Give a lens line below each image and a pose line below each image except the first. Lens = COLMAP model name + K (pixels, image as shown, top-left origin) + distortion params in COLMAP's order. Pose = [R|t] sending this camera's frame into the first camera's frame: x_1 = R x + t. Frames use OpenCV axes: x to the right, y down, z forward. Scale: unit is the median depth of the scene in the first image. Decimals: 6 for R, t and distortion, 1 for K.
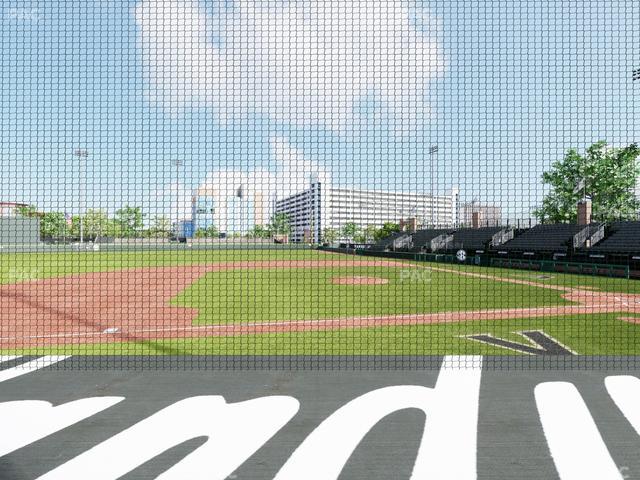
lens RADIAL K [[330.0, 0, 320.8], [0, 330.0, 242.4], [0, 0, 1]] dist [-0.002310, 0.000705]
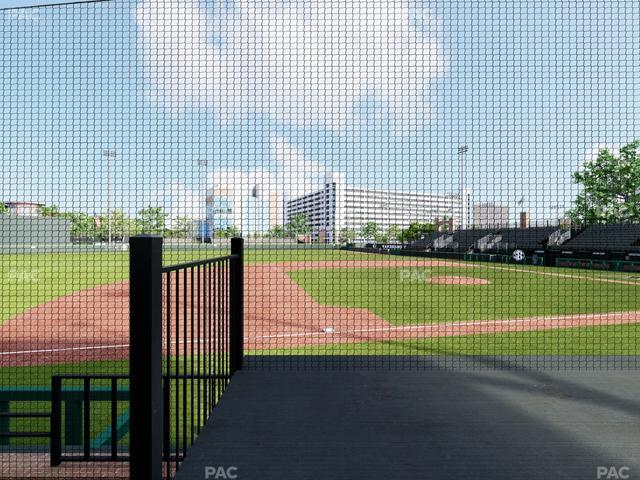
lens RADIAL K [[330.0, 0, 319.1], [0, 330.0, 241.0], [0, 0, 1]] dist [-0.002310, 0.000705]
pose [[0.999999, 0.000072, -0.001368, -0.074131], [-0.000078, 0.999991, -0.004290, 0.000051], [0.001367, 0.004290, 0.999990, -0.000051]]
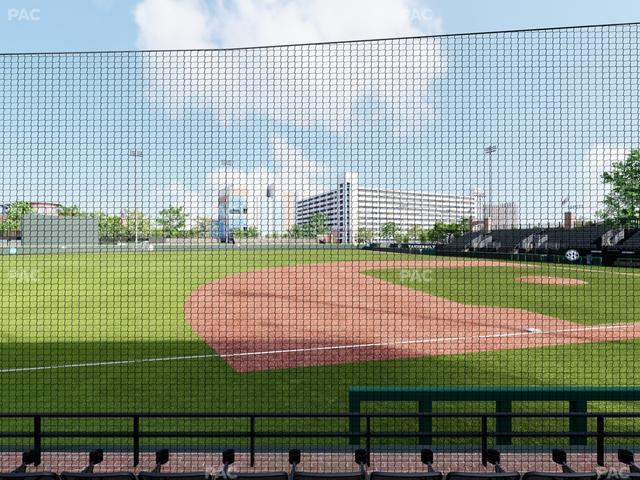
lens RADIAL K [[330.0, 0, 316.0], [0, 330.0, 237.8], [0, 0, 1]] dist [-0.002310, 0.000705]
pose [[0.999986, 0.000113, -0.005233, -0.144174], [-0.000189, 0.999896, -0.014414, 0.000125], [0.005231, 0.014415, 0.999882, -0.000481]]
